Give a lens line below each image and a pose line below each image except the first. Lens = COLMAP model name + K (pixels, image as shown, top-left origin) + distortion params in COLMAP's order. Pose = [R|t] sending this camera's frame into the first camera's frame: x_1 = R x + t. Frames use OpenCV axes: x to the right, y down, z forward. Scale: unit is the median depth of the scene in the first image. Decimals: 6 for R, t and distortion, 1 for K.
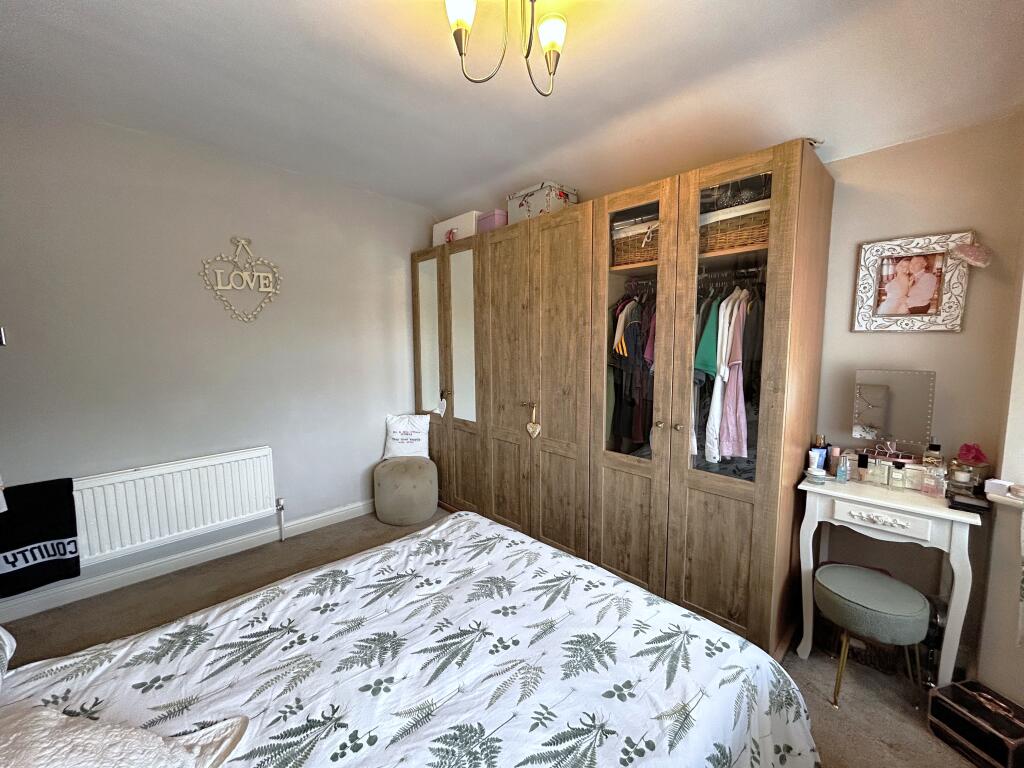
lens RADIAL K [[413.4, 0, 510.2], [0, 413.4, 384.5], [0, 0, 1]] dist [-0.000311, -0.000128]
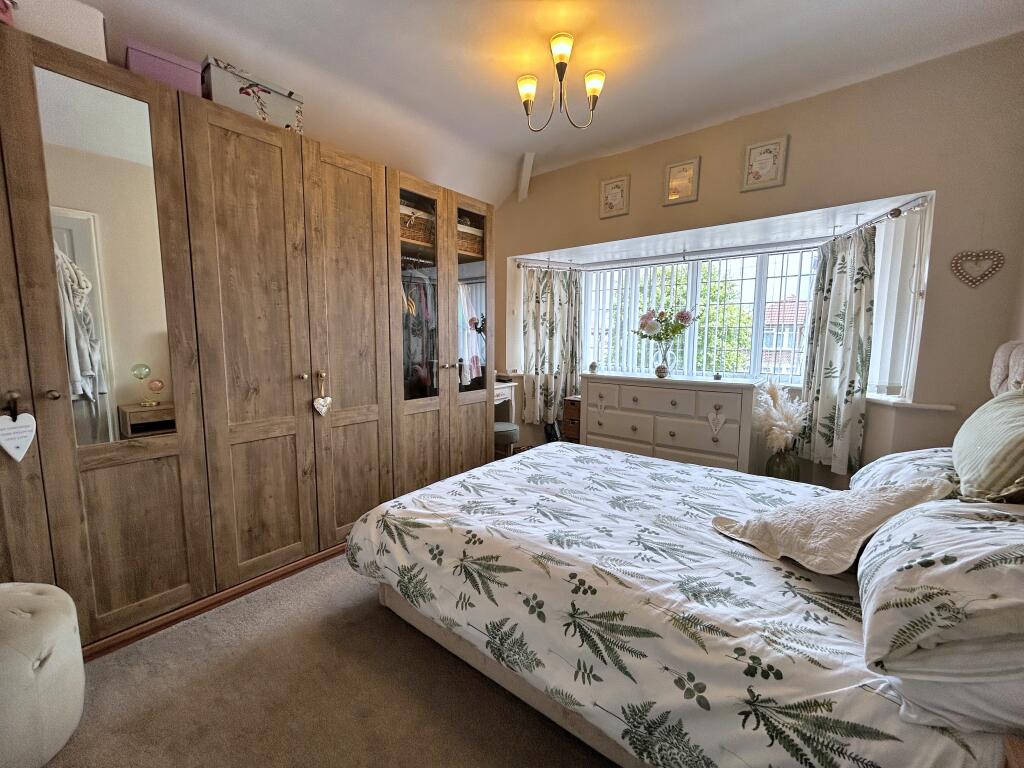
lens RADIAL K [[413.4, 0, 510.2], [0, 413.4, 384.5], [0, 0, 1]] dist [-0.000311, -0.000128]
pose [[-0.122398, -0.112781, 0.986052, -1.060562], [0.098666, 0.987218, 0.125161, 0.004216], [-0.987564, 0.112610, -0.109706, 0.973602]]
